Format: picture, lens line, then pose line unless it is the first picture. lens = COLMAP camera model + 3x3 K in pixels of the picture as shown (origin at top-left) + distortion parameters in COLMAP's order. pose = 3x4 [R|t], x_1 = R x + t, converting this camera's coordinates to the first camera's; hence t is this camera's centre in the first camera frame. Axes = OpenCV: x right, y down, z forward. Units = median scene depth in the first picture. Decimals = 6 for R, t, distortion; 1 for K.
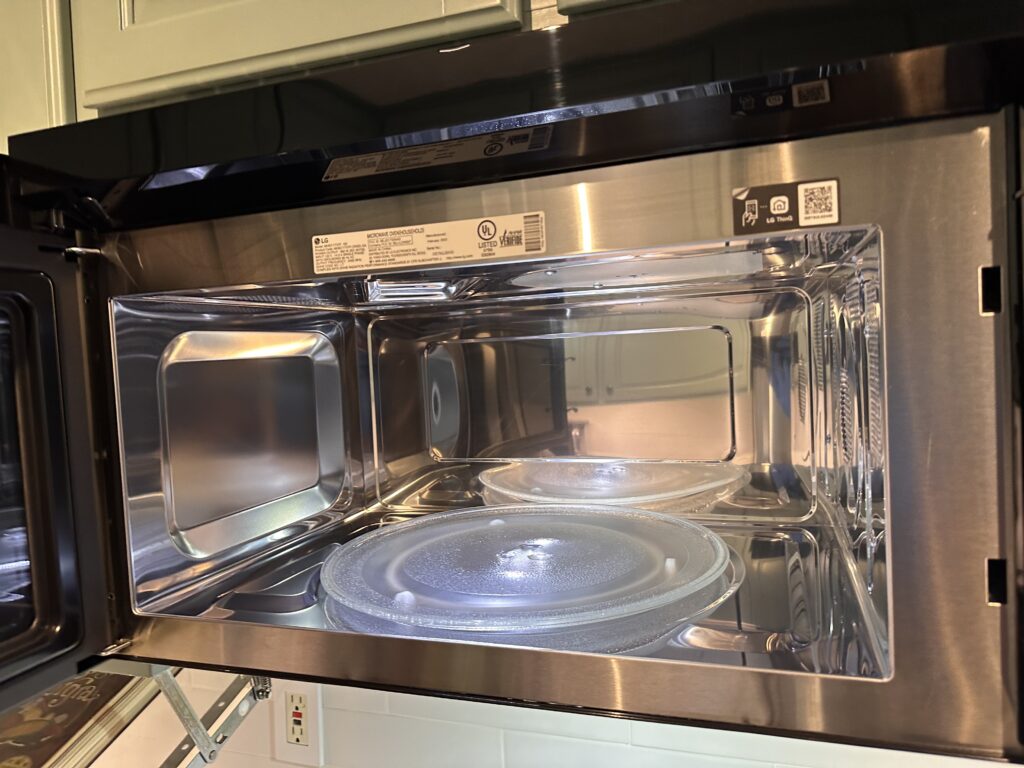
lens RADIAL K [[733.4, 0, 516.2], [0, 733.4, 373.9], [0, 0, 1]] dist [0.025323, -0.033101]
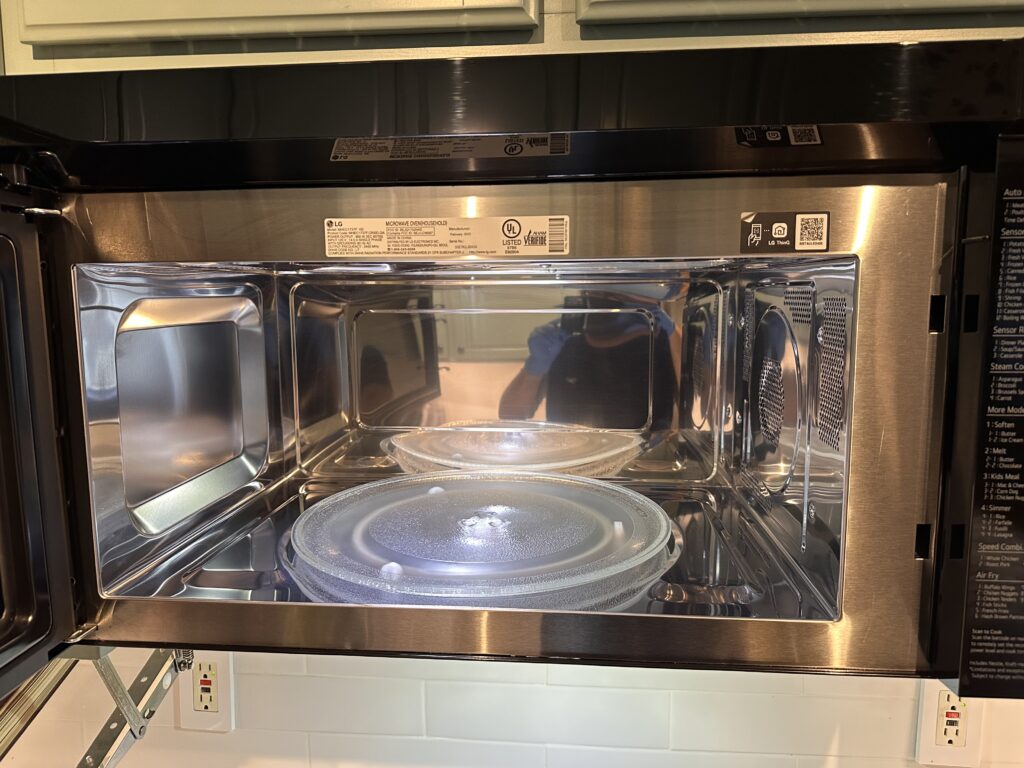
lens RADIAL K [[733.4, 0, 507.7], [0, 733.4, 375.3], [0, 0, 1]] dist [0.025323, -0.033101]
pose [[0.971008, 0.017877, 0.238377, -0.237933], [-0.035044, 0.997071, 0.067975, -0.045878], [-0.236464, -0.074358, 0.968791, -0.031879]]
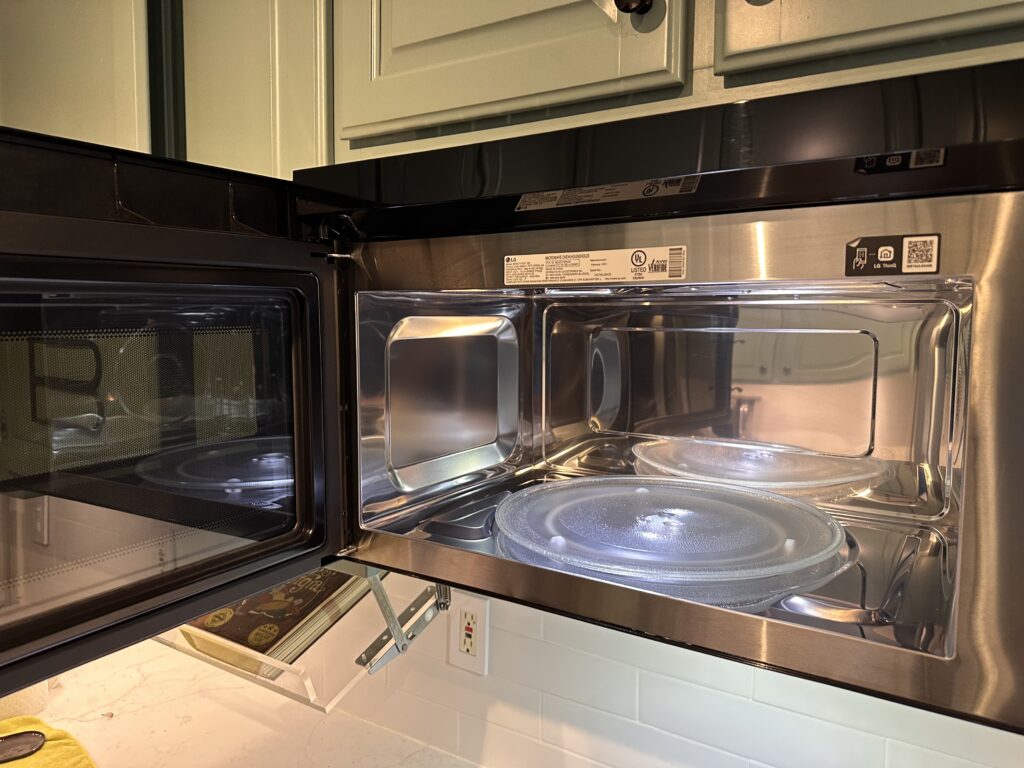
lens RADIAL K [[733.4, 0, 514.9], [0, 733.4, 365.4], [0, 0, 1]] dist [0.025323, -0.033101]
pose [[0.968763, 0.069518, -0.238046, 0.051625], [-0.059514, 0.997026, 0.048966, -0.051063], [0.240742, -0.033270, 0.970019, -0.216830]]
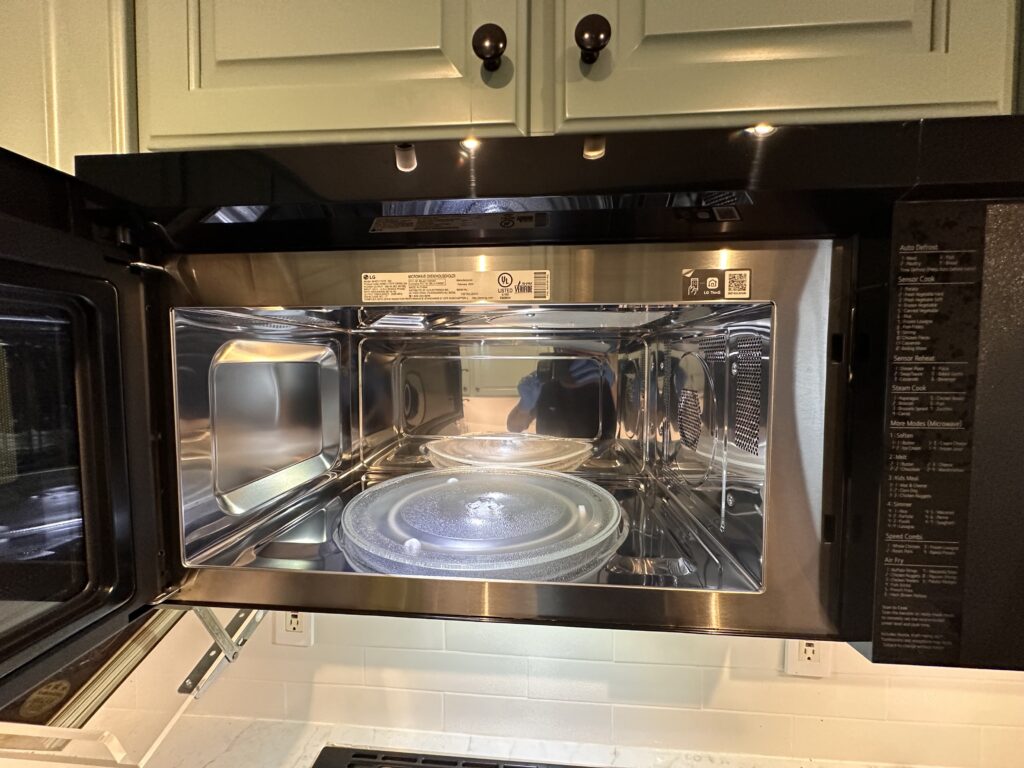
lens RADIAL K [[411.8, 0, 512.4], [0, 411.8, 382.3], [0, 0, 1]] dist [-0.001751, 0.001078]
pose [[0.967540, 0.042016, 0.249202, -0.170450], [-0.044410, 0.999005, 0.003992, -0.008130], [-0.248787, -0.014930, 0.968443, 0.201779]]
